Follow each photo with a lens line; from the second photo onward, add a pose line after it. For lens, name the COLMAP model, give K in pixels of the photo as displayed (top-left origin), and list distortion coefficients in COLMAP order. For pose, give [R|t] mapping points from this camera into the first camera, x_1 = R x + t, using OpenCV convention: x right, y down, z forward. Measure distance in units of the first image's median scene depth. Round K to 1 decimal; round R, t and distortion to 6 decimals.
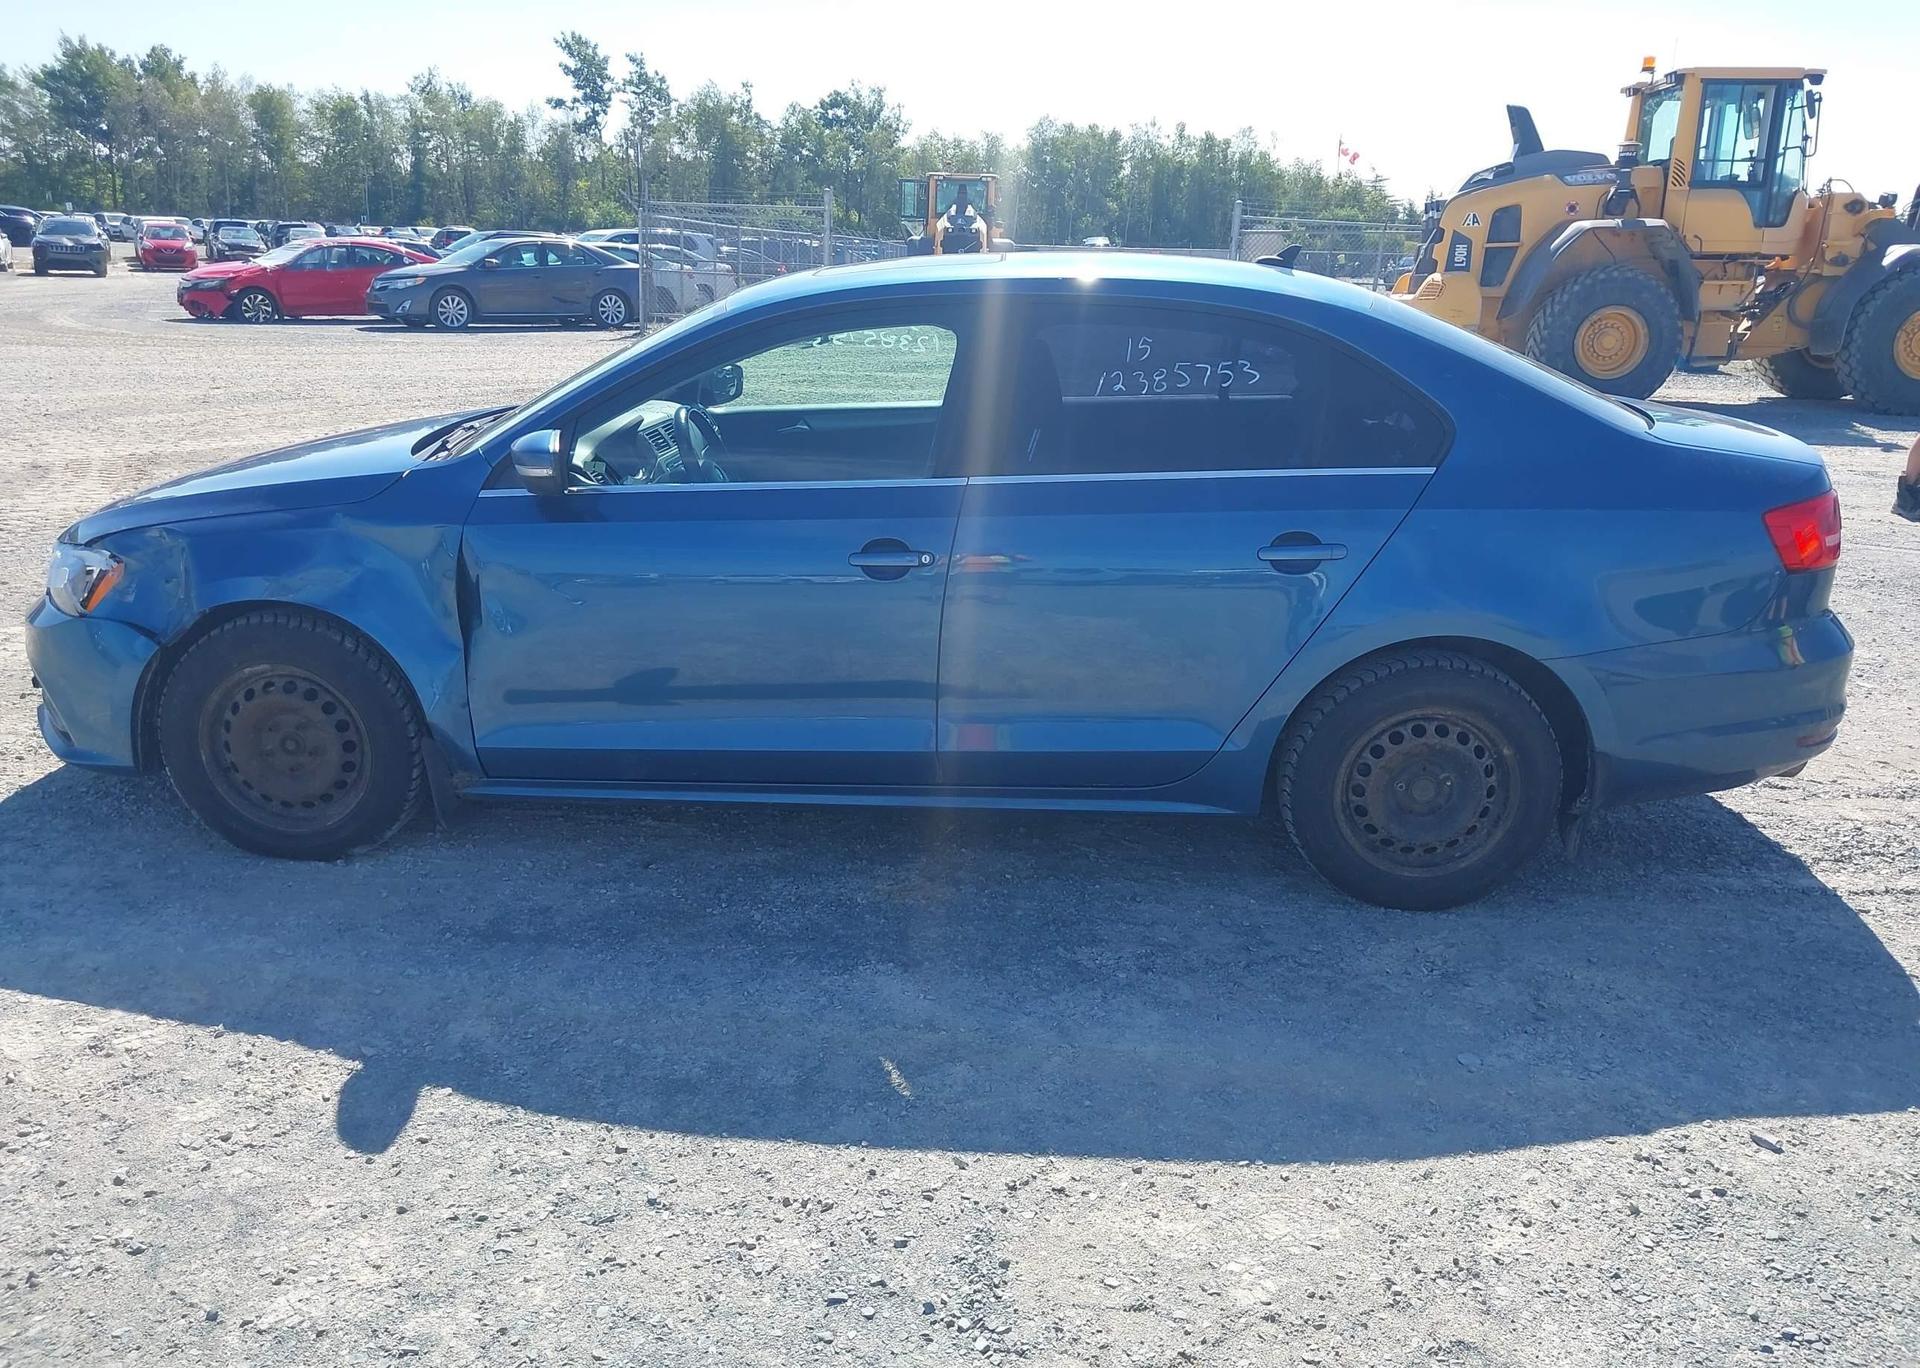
lens RADIAL K [[1552.0, 0, 944.4], [0, 1552.0, 690.5], [0, 0, 1]] dist [0.025537, -0.031294]
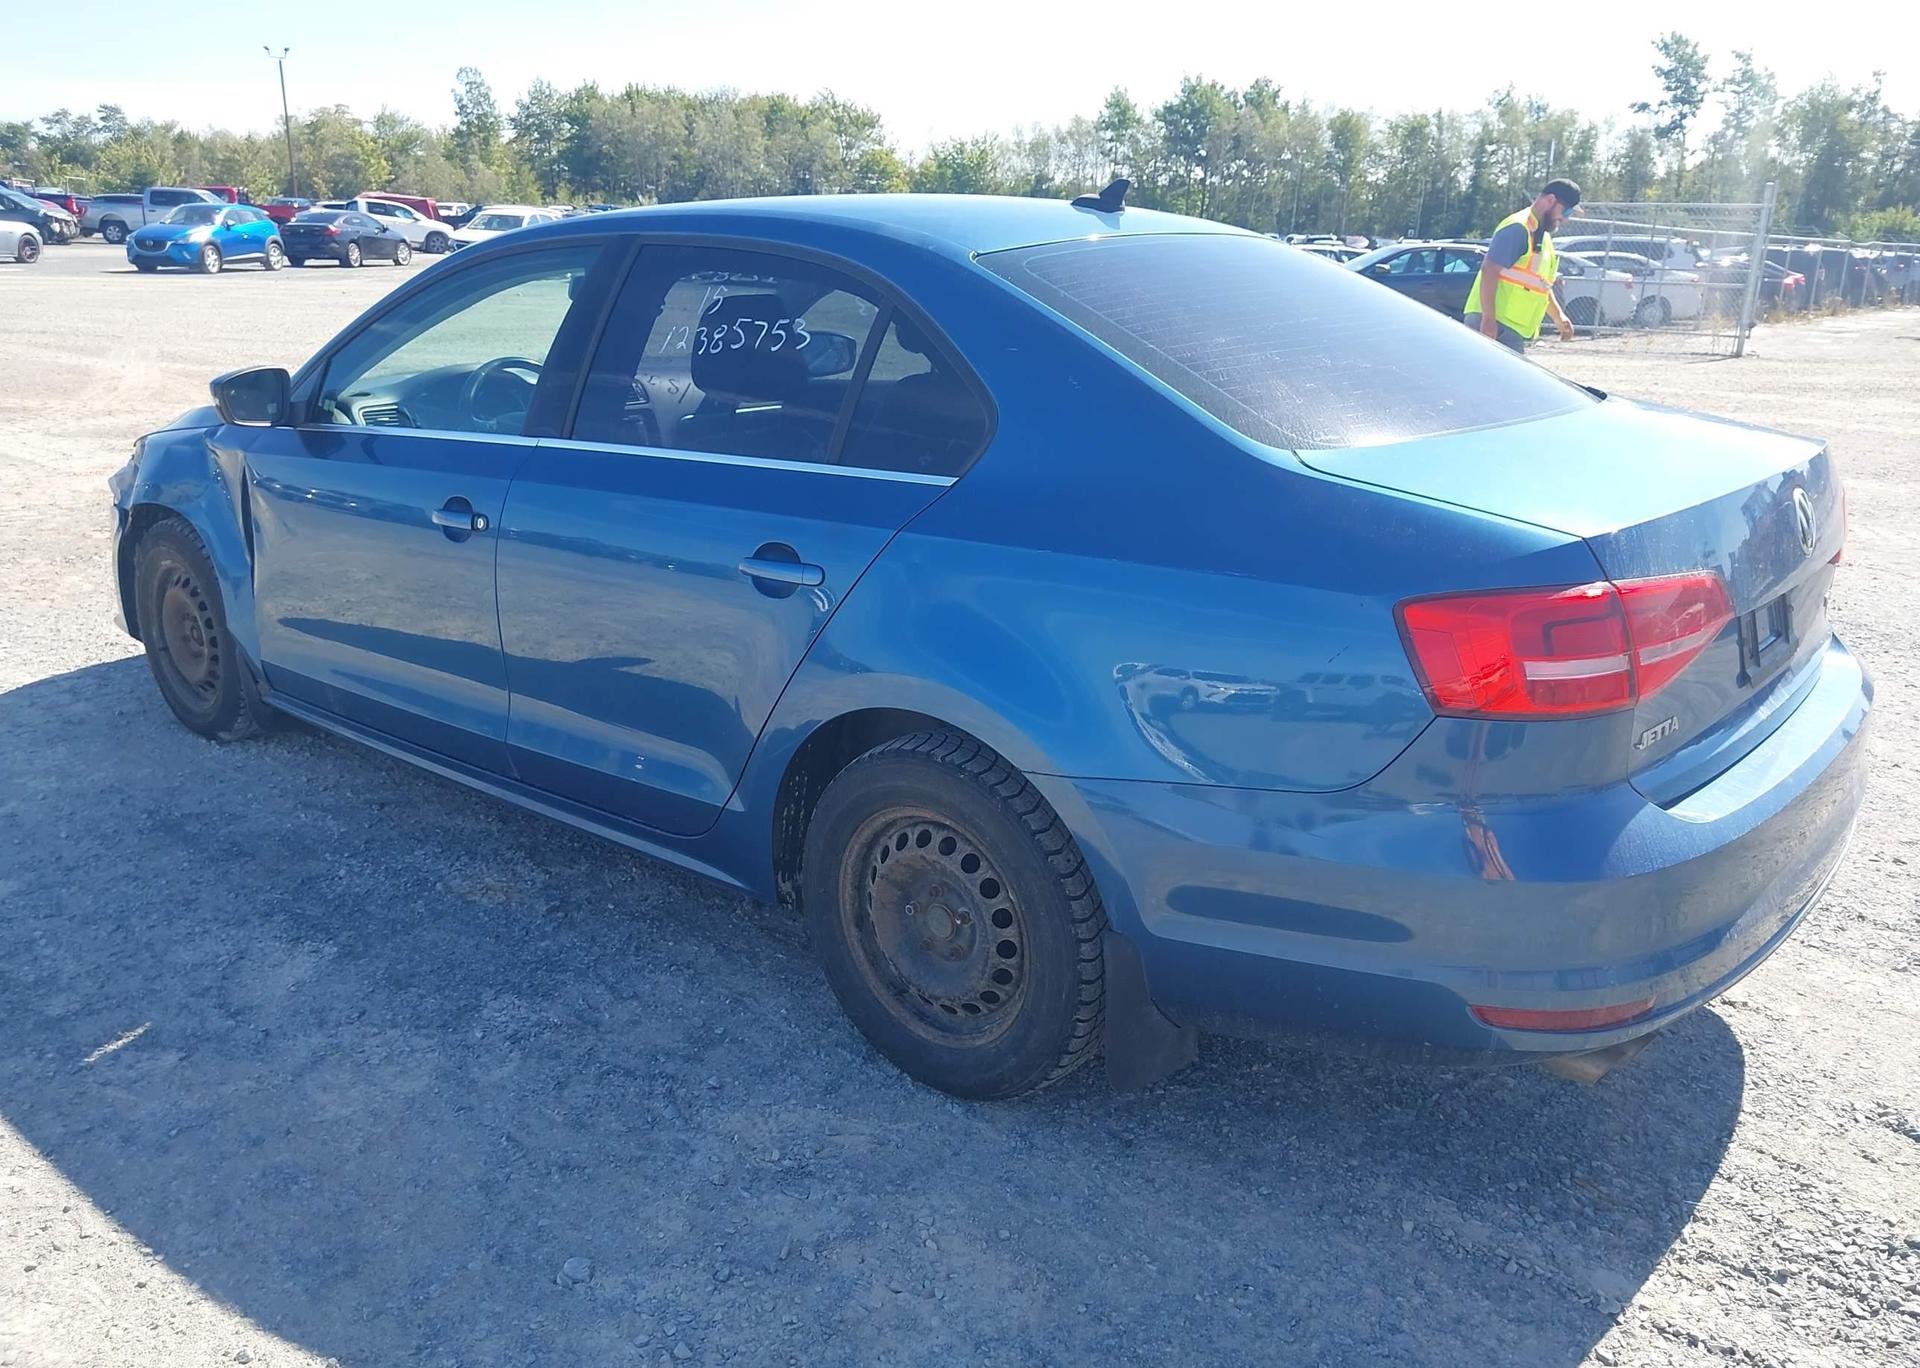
lens RADIAL K [[1552.0, 0, 947.2], [0, 1552.0, 670.0], [0, 0, 1]] dist [0.025537, -0.031294]
pose [[0.783199, 0.161076, -0.600544, 0.166208], [-0.174734, 0.983956, 0.036035, -0.017878], [0.596714, 0.076712, 0.798779, 0.096302]]
